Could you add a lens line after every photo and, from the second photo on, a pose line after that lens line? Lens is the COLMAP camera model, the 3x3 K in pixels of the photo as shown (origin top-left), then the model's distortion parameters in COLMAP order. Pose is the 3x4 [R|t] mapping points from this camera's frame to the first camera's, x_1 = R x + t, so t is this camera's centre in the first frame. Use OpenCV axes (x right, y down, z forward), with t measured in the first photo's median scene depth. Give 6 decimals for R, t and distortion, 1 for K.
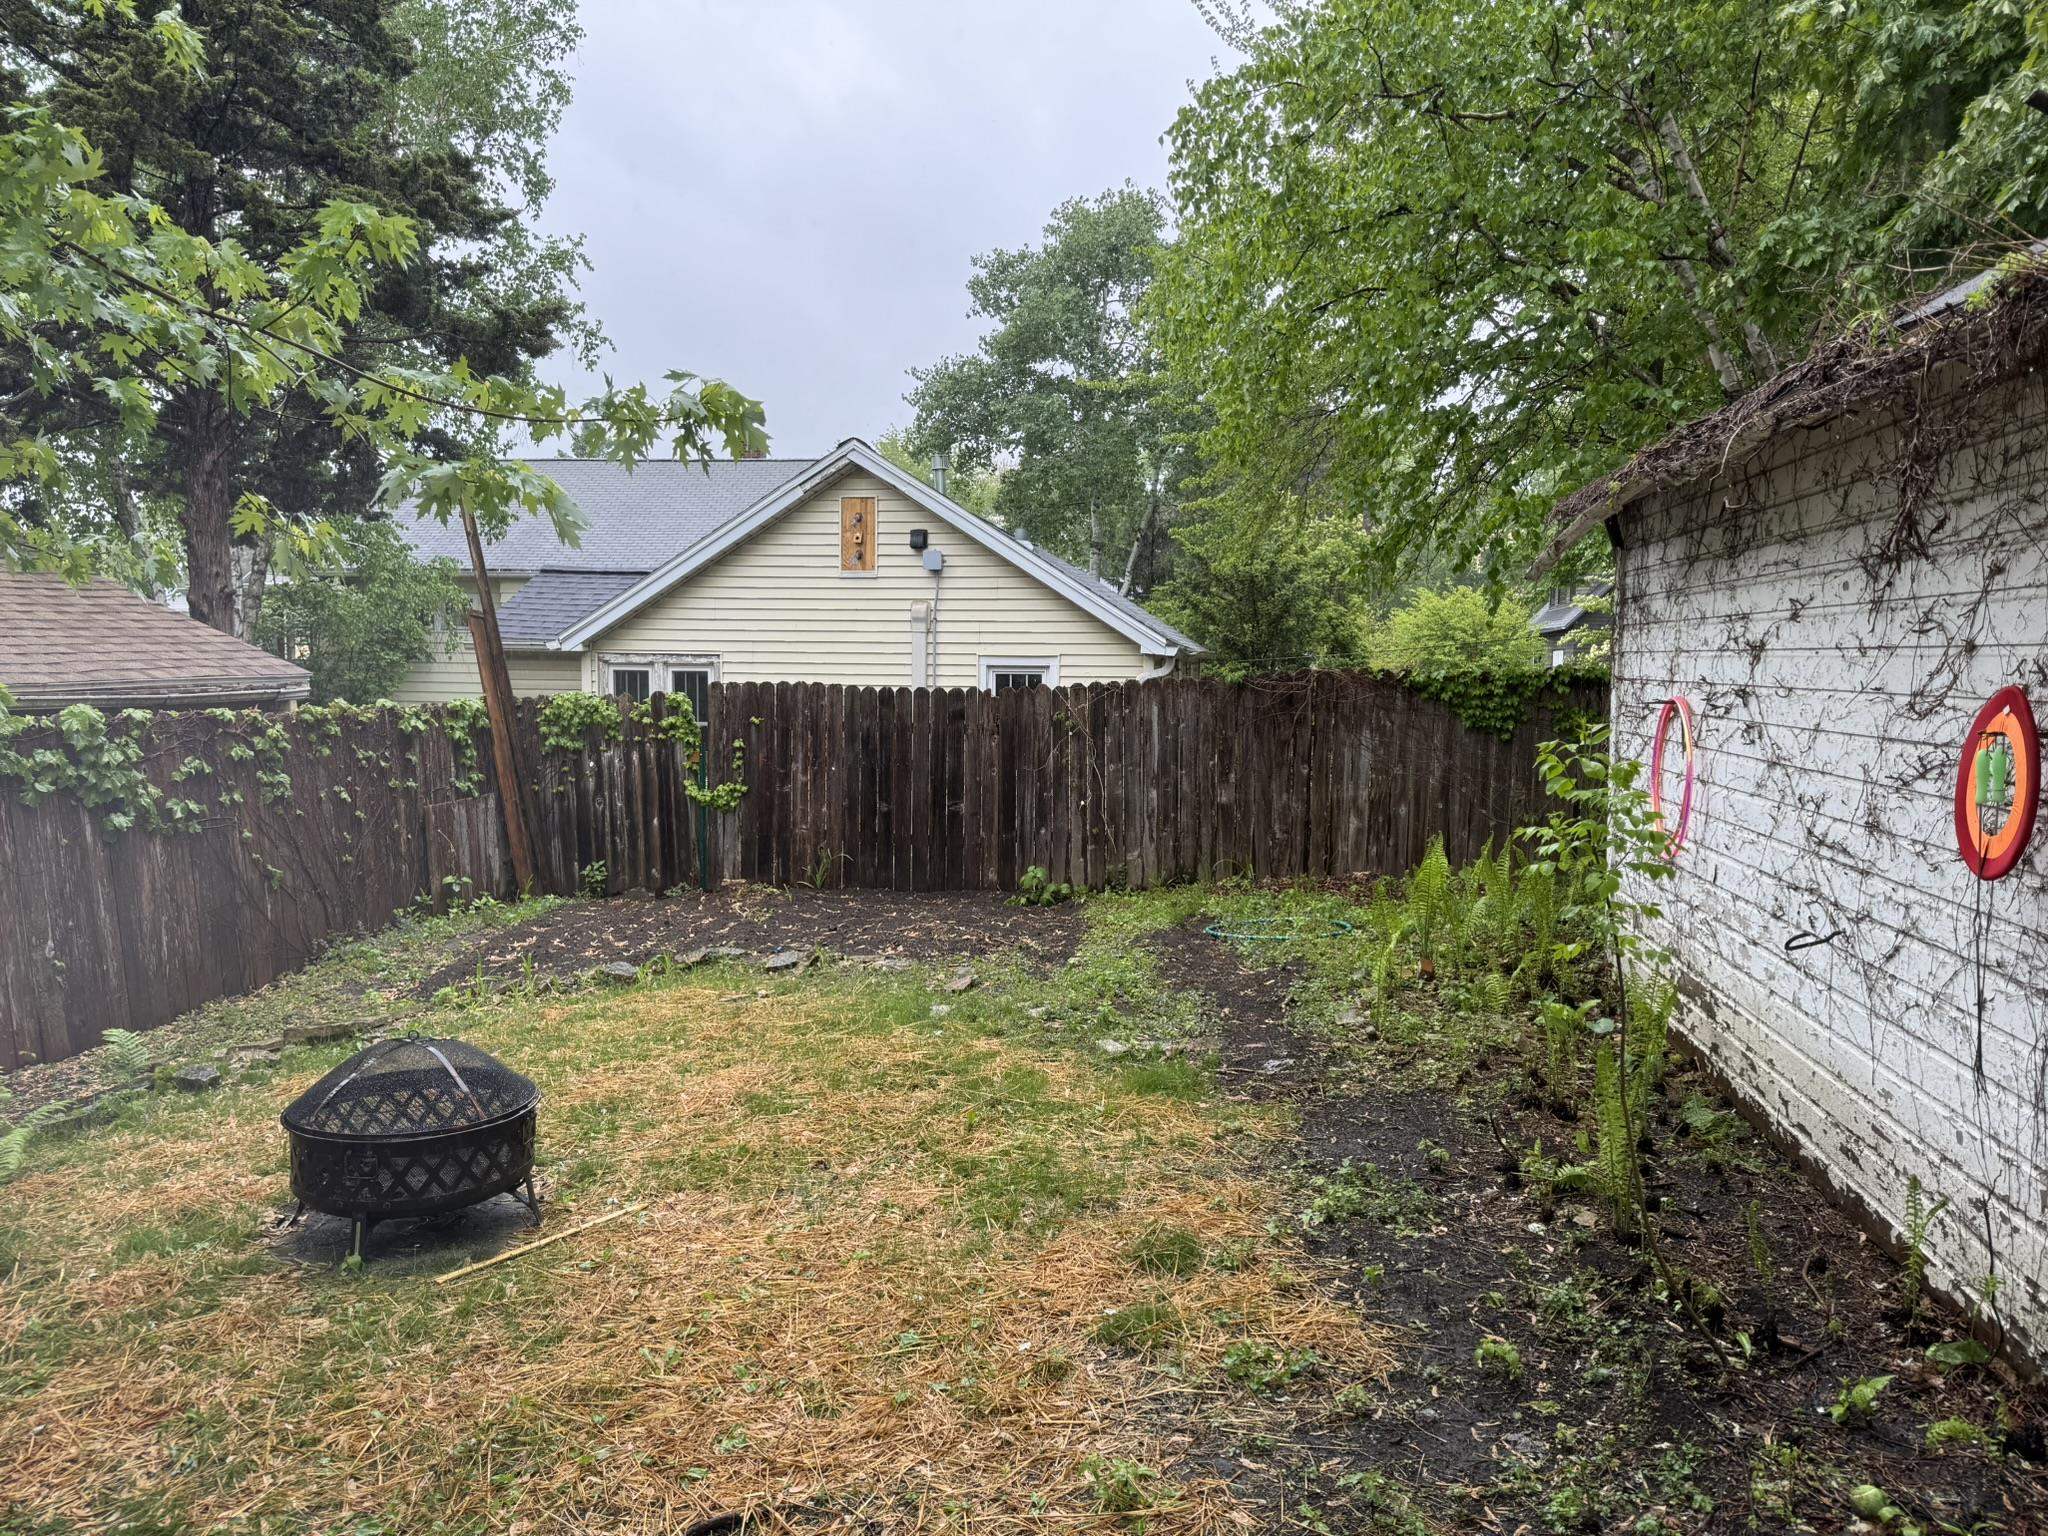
lens RADIAL K [[1455.1, 0, 1010.2], [0, 1455.1, 764.7], [0, 0, 1]] dist [0.197410, -0.350053]
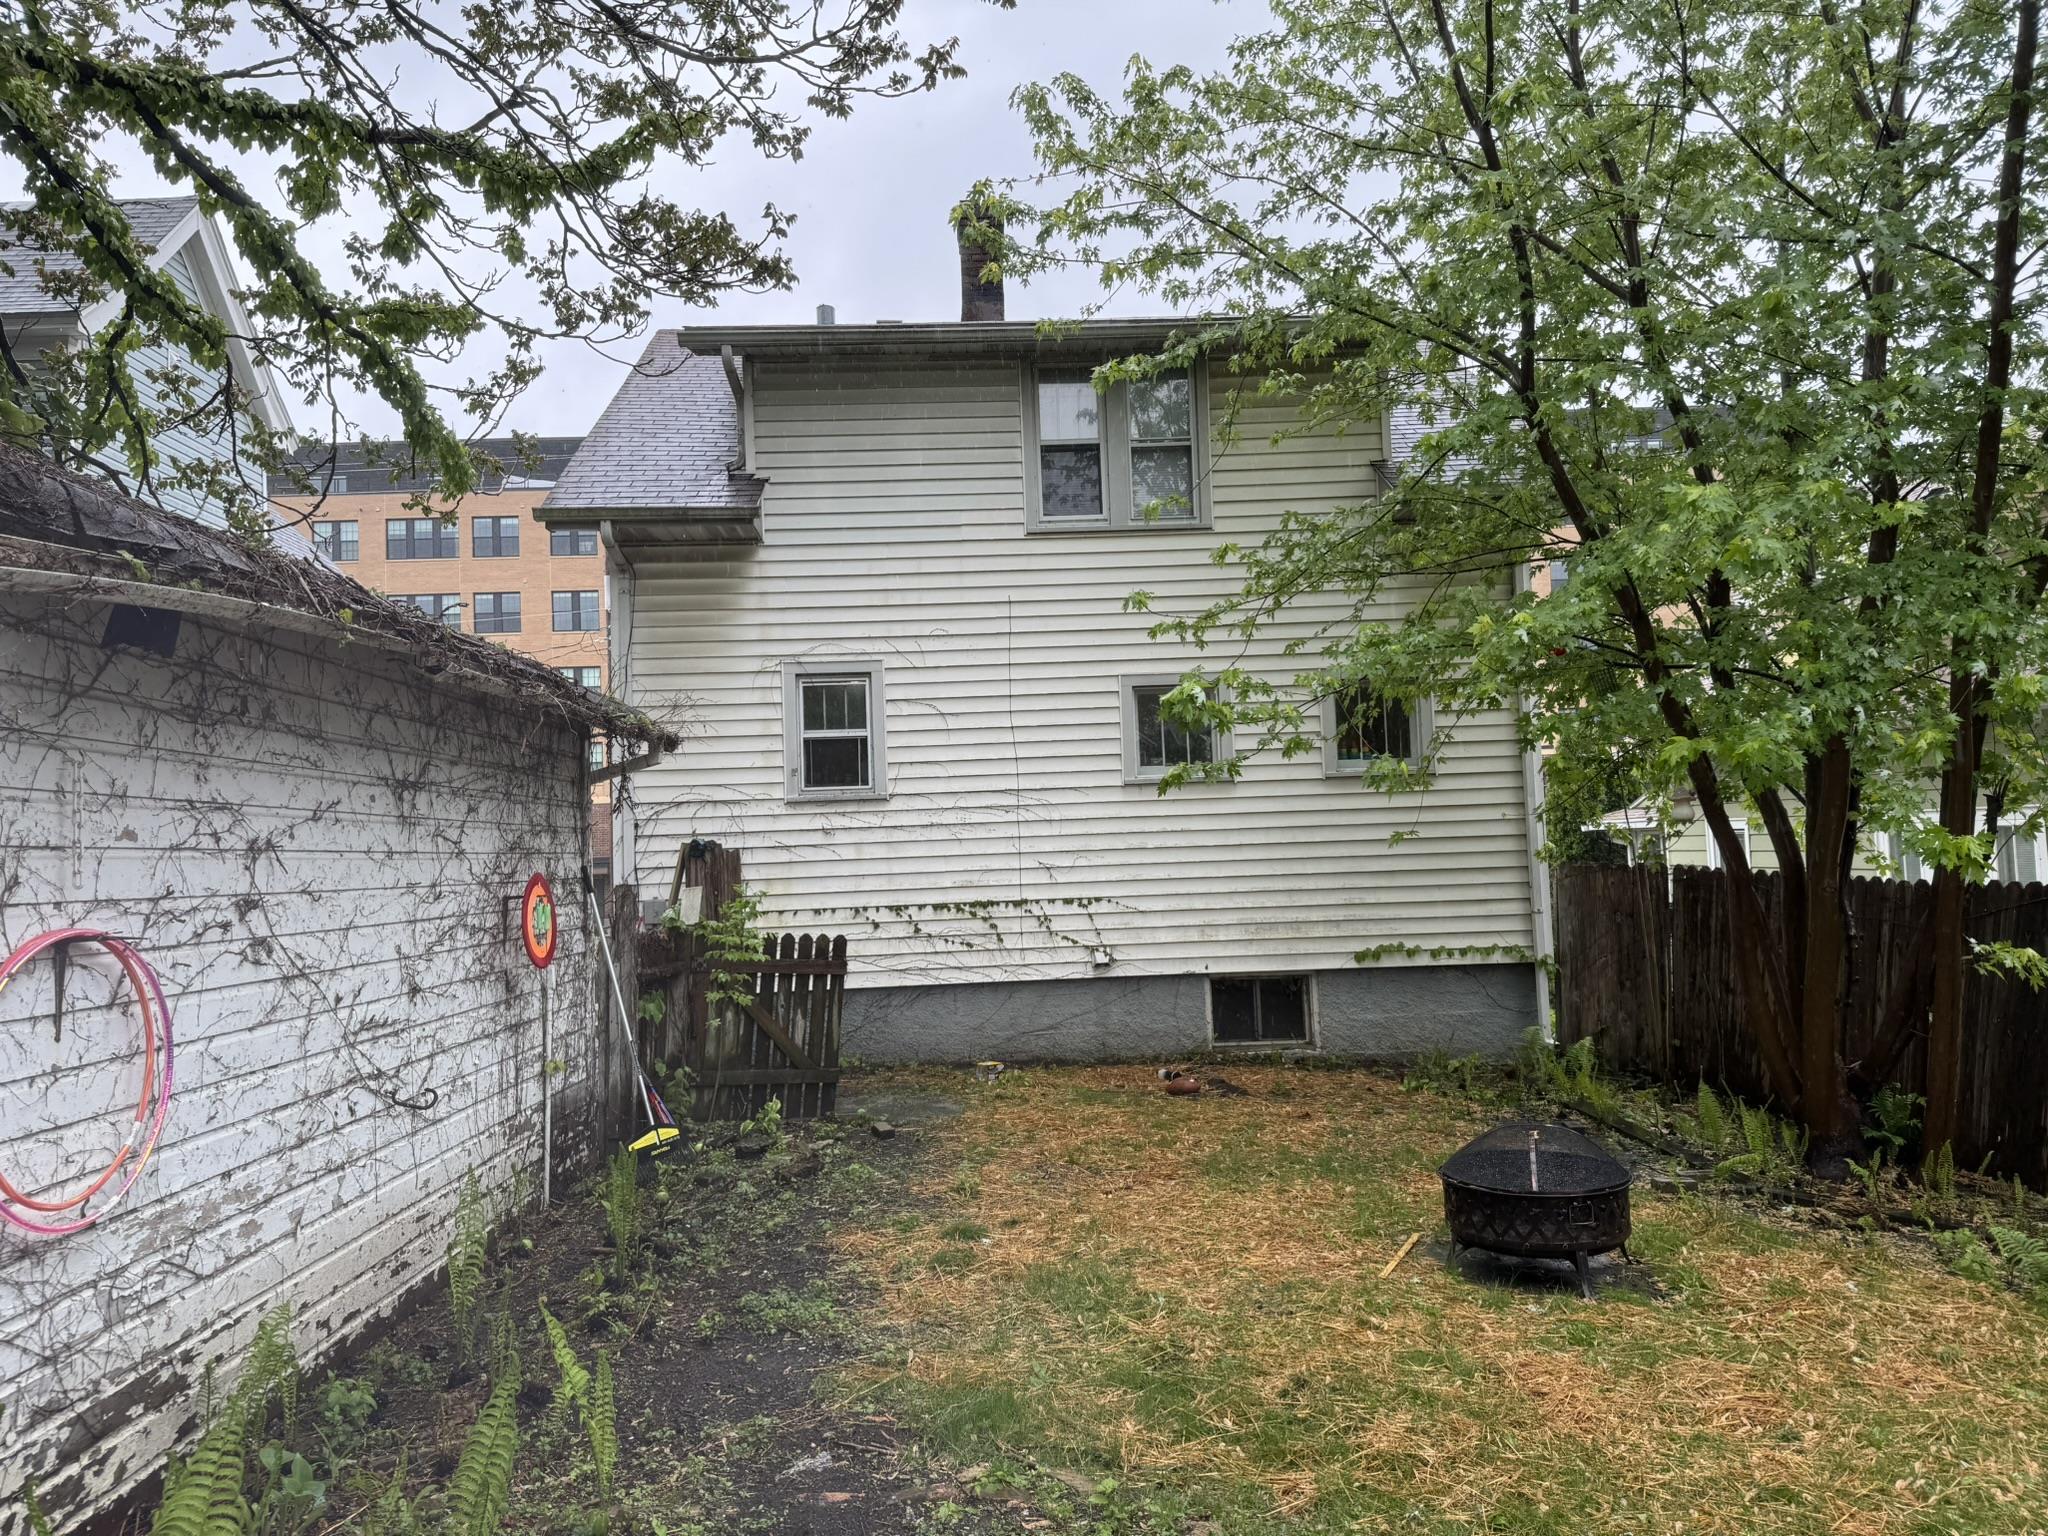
lens RADIAL K [[1455.1, 0, 1010.2], [0, 1455.1, 764.7], [0, 0, 1]] dist [0.197410, -0.350053]
pose [[-0.983754, 0.016256, -0.178786, 0.280481], [0.015372, 0.999862, 0.006330, -0.146763], [0.178864, 0.003479, -0.983868, 2.247235]]
